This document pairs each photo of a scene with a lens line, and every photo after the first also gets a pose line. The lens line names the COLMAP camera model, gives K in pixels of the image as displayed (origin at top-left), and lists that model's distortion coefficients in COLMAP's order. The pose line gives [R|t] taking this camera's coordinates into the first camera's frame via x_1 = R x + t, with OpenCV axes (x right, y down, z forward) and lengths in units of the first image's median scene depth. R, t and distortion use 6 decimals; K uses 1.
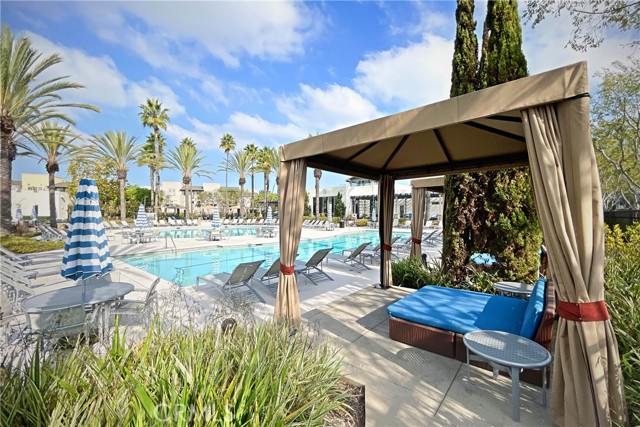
lens RADIAL K [[261.7, 0, 320.0], [0, 261.7, 213.5], [0, 0, 1]] dist [-0.000697, -0.000213]
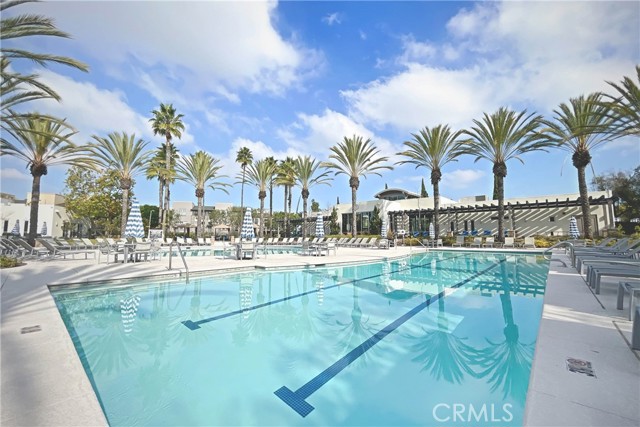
lens RADIAL K [[261.7, 0, 320.0], [0, 261.7, 213.5], [0, 0, 1]] dist [-0.000697, -0.000213]
pose [[0.999617, -0.002869, -0.027529, -0.081133], [0.000286, 0.995631, -0.093375, 0.020650], [0.027676, 0.093331, 0.995250, 0.141476]]
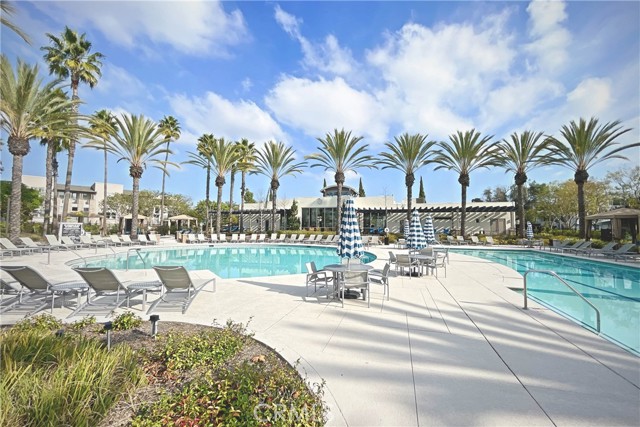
lens RADIAL K [[262.2, 0, 333.8], [0, 262.2, 211.0], [0, 0, 1]] dist [-0.002183, -0.000478]
pose [[0.906982, 0.041655, 0.419105, -0.312559], [-0.004483, 0.995996, -0.089290, 0.020261], [-0.421146, 0.079106, 0.903537, 0.229863]]
